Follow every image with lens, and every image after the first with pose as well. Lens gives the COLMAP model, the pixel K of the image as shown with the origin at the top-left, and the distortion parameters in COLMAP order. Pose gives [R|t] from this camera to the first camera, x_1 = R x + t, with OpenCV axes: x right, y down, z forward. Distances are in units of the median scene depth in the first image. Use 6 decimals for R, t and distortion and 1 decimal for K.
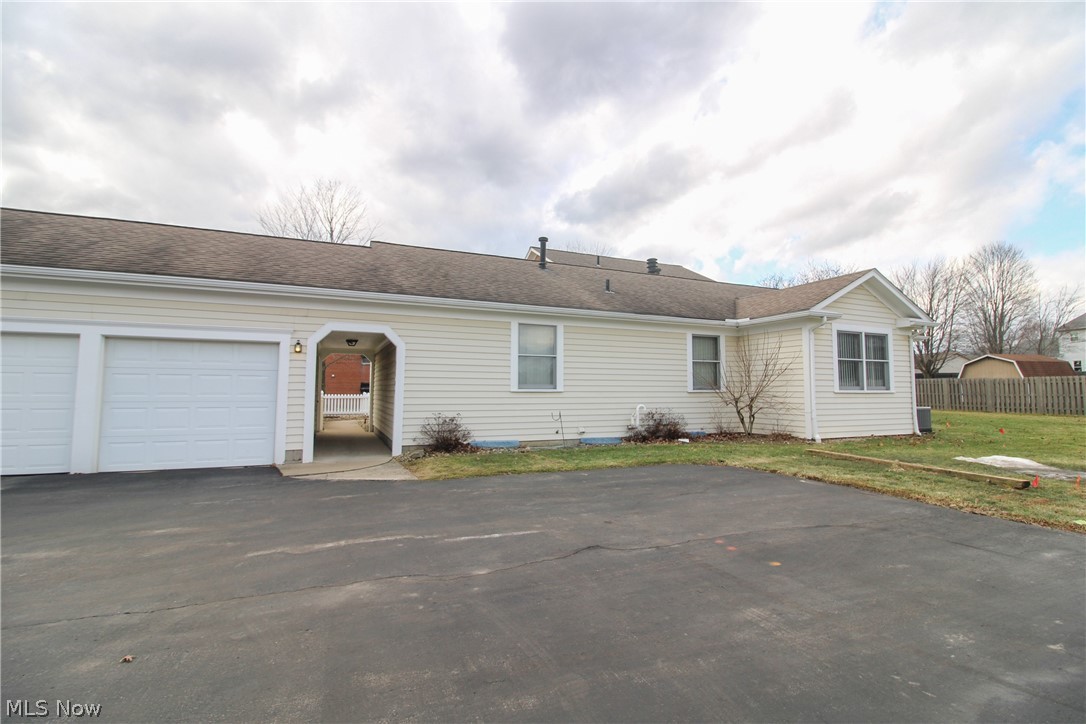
lens RADIAL K [[503.0, 0, 545.3], [0, 503.0, 360.3], [0, 0, 1]] dist [-0.024078, 0.000069]
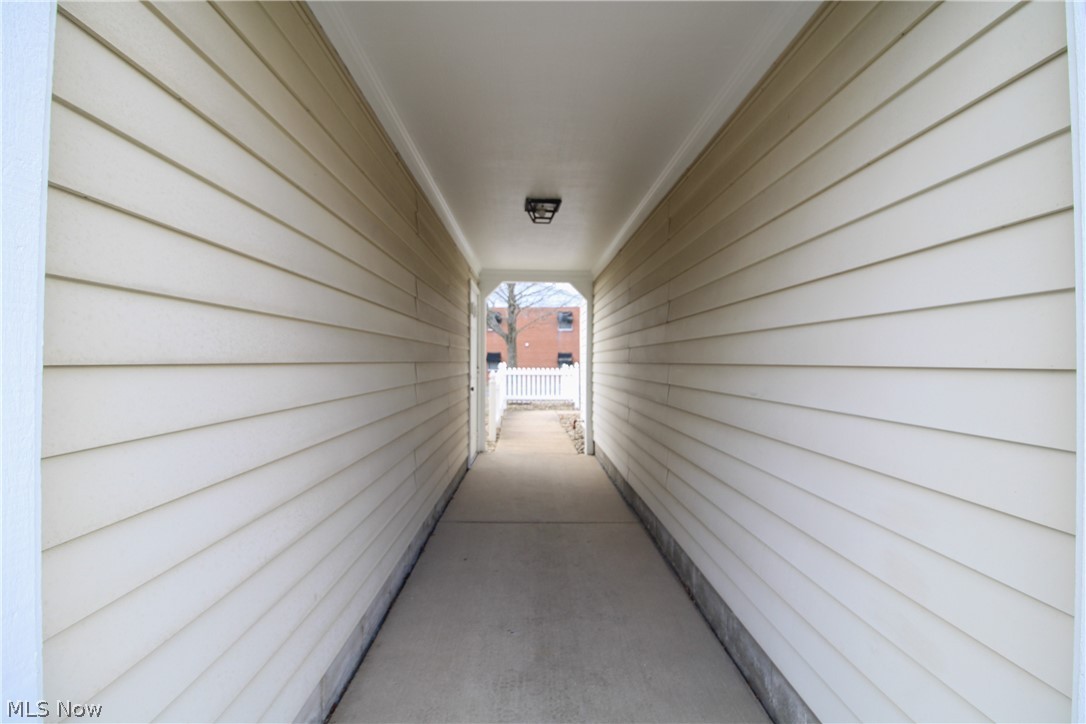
lens RADIAL K [[503.0, 0, 543.2], [0, 503.0, 362.7], [0, 0, 1]] dist [-0.024078, 0.000069]
pose [[0.929184, -0.003388, -0.369602, -0.216754], [0.026248, 0.998038, 0.056837, 0.033664], [0.368684, -0.062513, 0.927450, 0.564273]]
